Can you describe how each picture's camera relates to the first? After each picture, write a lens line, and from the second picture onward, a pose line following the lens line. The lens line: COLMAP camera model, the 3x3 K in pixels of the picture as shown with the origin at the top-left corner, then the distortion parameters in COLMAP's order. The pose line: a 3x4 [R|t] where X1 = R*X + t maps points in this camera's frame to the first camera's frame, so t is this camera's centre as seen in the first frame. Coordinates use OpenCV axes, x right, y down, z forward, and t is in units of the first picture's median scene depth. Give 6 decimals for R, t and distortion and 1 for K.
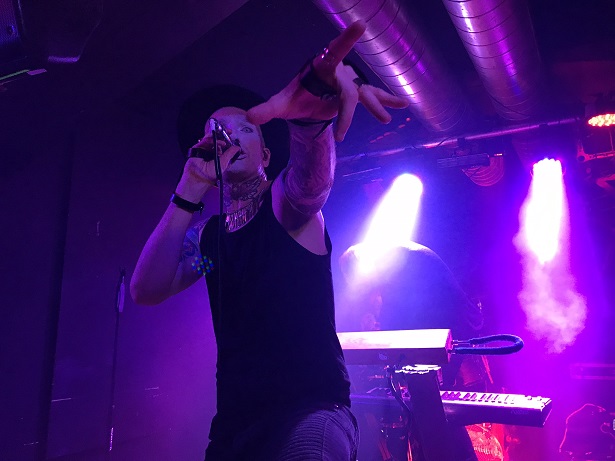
lens RADIAL K [[507.7, 0, 311.7], [0, 507.7, 229.4], [0, 0, 1]] dist [0.015258, -0.020878]
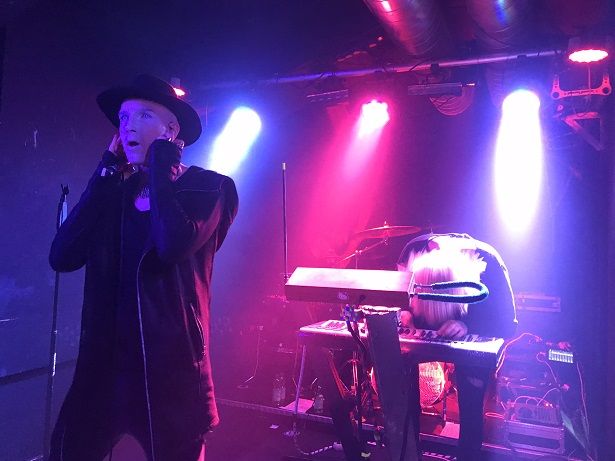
lens RADIAL K [[507.7, 0, 305.0], [0, 507.7, 221.4], [0, 0, 1]] dist [0.015258, -0.020878]
pose [[0.995398, 0.043395, 0.085441, -0.014196], [-0.055789, 0.987340, 0.148481, -0.018967], [-0.077916, -0.152564, 0.985217, 0.049609]]
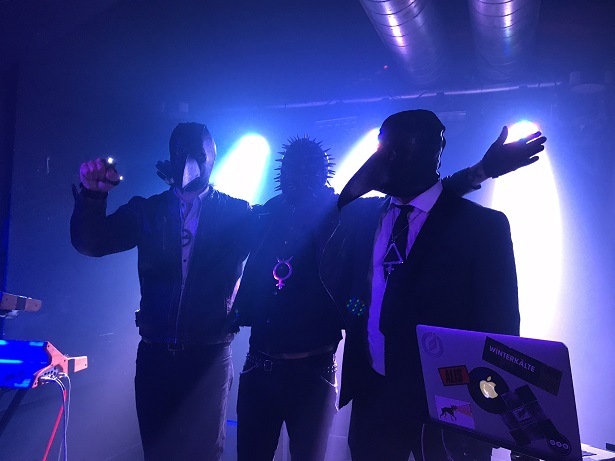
lens RADIAL K [[507.7, 0, 314.1], [0, 507.7, 228.2], [0, 0, 1]] dist [0.015258, -0.020878]
pose [[0.988094, 0.036435, 0.149477, -0.089957], [-0.056519, 0.989584, 0.132397, -0.038822], [-0.143096, -0.139269, 0.979861, 0.037178]]
